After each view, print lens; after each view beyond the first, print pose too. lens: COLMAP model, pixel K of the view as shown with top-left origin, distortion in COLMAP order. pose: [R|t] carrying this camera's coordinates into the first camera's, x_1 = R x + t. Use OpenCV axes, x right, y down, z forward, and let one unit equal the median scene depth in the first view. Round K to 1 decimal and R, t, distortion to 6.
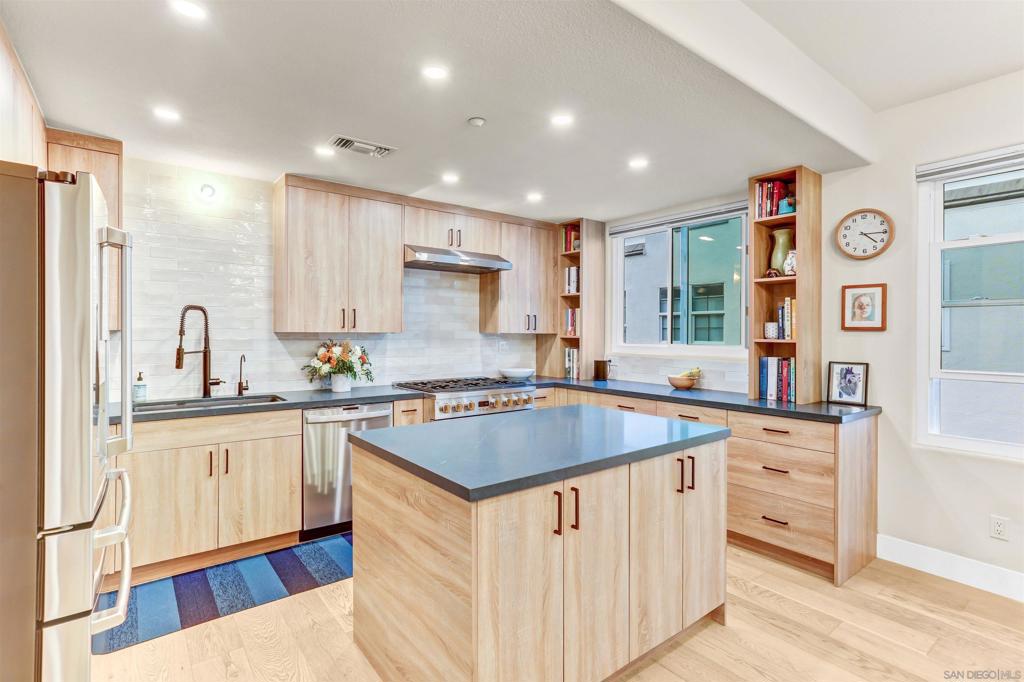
lens RADIAL K [[494.2, 0, 505.7], [0, 494.2, 336.5], [0, 0, 1]] dist [-0.004622, 0.000434]
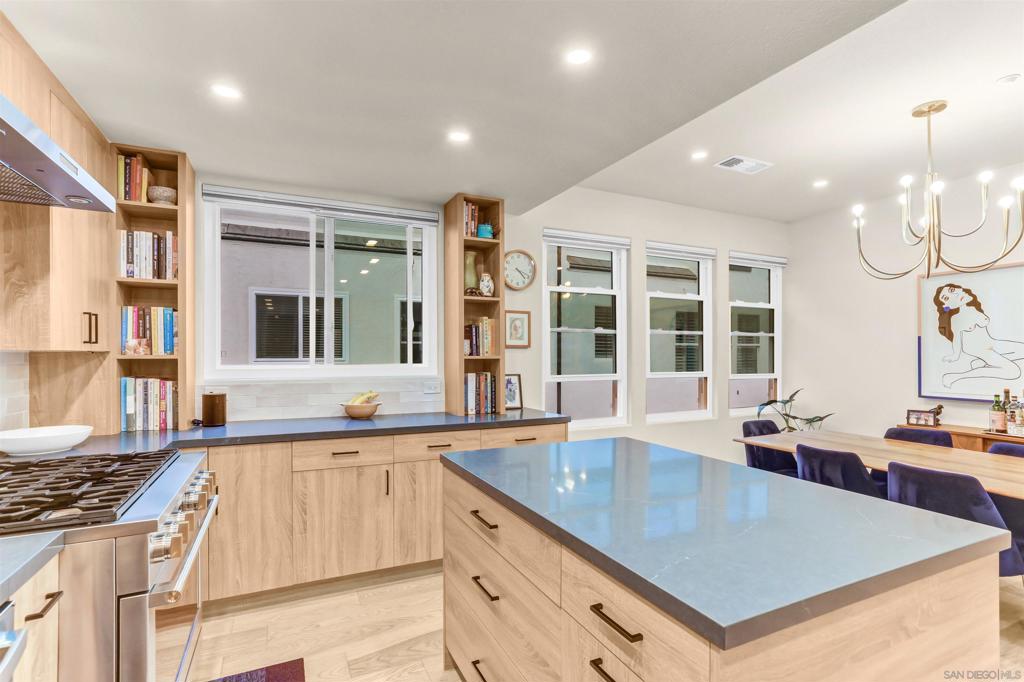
lens RADIAL K [[494.2, 0, 512.0], [0, 494.2, 349.9], [0, 0, 1]] dist [-0.004622, 0.000434]
pose [[0.219971, -0.002470, 0.975503, -0.447715], [0.006397, 0.999979, 0.001090, -0.007538], [-0.975485, 0.006001, 0.219982, 0.679686]]
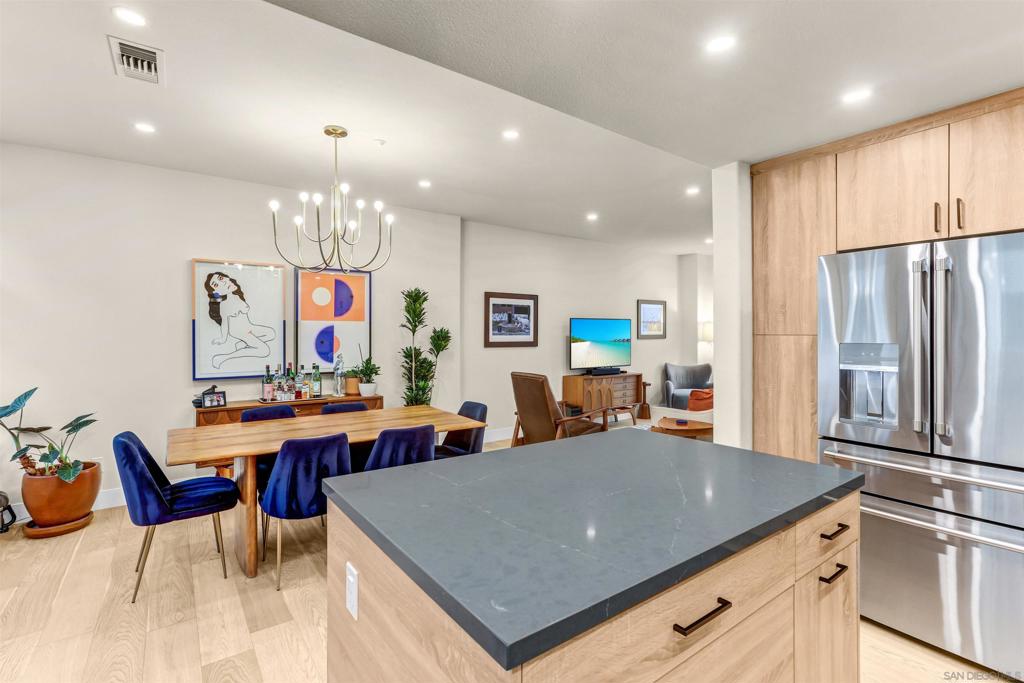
lens RADIAL K [[472.5, 0, 512.4], [0, 472.5, 328.4], [0, 0, 1]] dist [-0.010781, 0.002442]
pose [[-0.999489, -0.005217, 0.031527, 0.130564], [-0.005264, 0.999985, -0.001415, -0.013883], [-0.031519, -0.001580, -0.999502, 1.105350]]
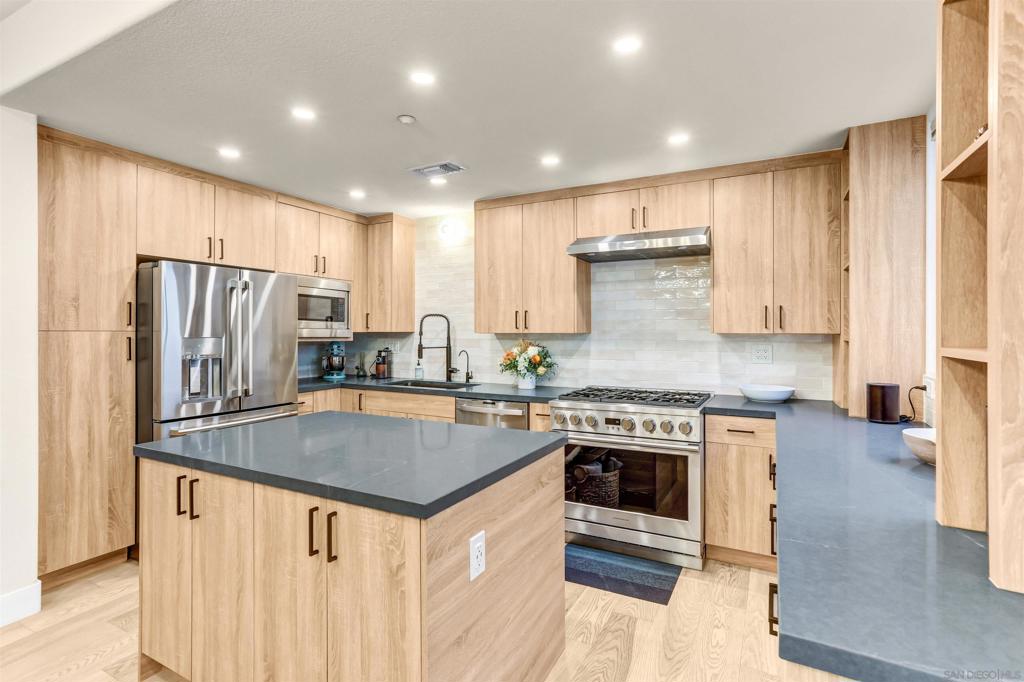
lens RADIAL K [[494.2, 0, 514.7], [0, 494.2, 331.8], [0, 0, 1]] dist [-0.004622, 0.000434]
pose [[0.429084, -0.004849, -0.903252, 0.683792], [-0.005406, 0.999954, -0.007936, -0.002650], [0.903248, 0.008288, 0.429038, 0.573448]]
